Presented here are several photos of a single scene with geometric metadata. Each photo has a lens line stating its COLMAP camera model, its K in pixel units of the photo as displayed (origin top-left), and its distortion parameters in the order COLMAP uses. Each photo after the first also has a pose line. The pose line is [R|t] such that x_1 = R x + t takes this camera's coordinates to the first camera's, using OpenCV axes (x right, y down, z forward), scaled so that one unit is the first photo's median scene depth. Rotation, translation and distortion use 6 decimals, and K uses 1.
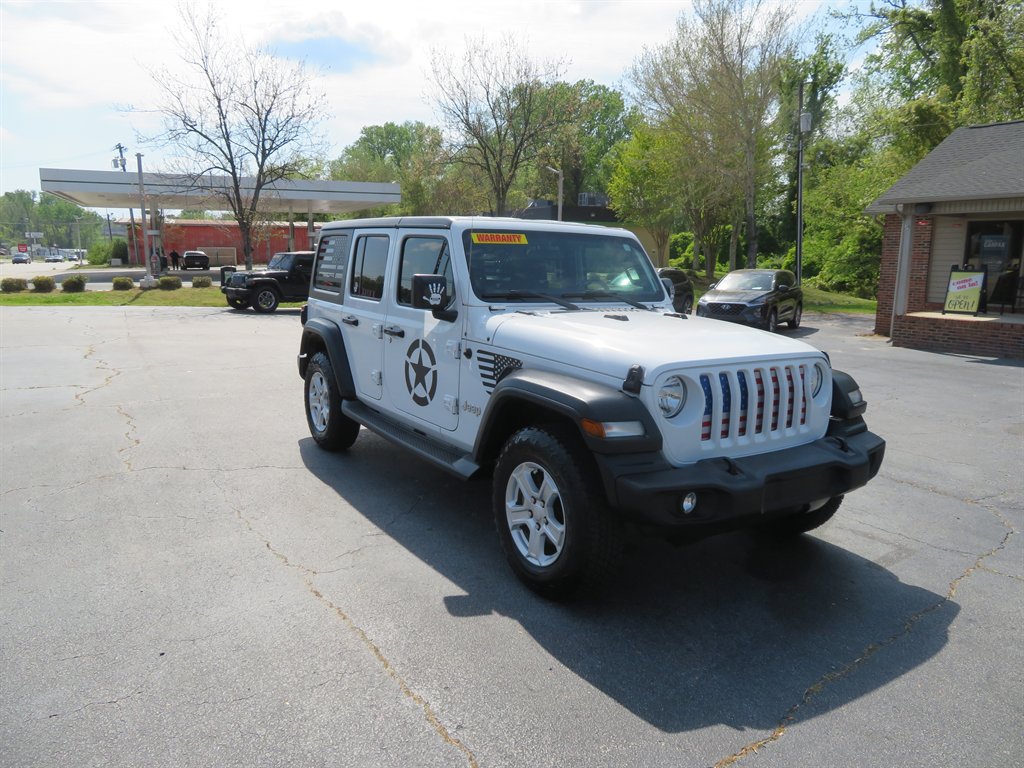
lens RADIAL K [[715.5, 0, 514.3], [0, 715.5, 373.3], [0, 0, 1]] dist [0.002421, -0.008737]
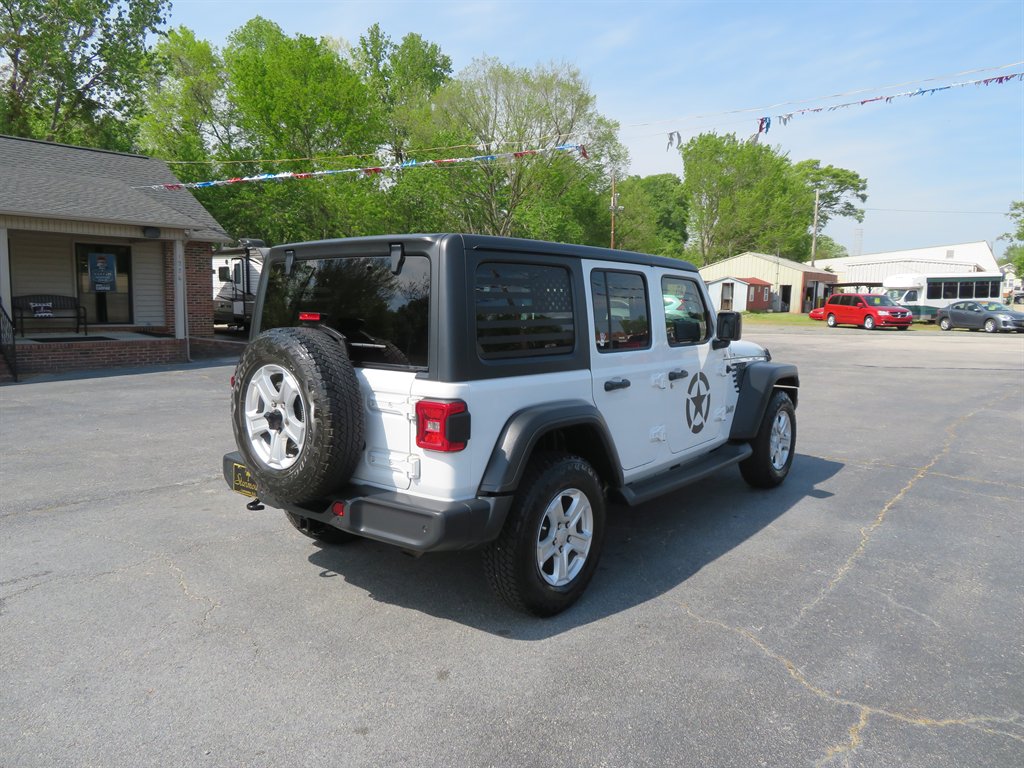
lens RADIAL K [[715.5, 0, 513.8], [0, 715.5, 378.4], [0, 0, 1]] dist [0.002421, -0.008737]
pose [[-0.303614, -0.134412, 0.943267, -1.053288], [0.132460, 0.974431, 0.181489, -0.268372], [-0.943543, 0.180048, -0.278047, 1.542018]]
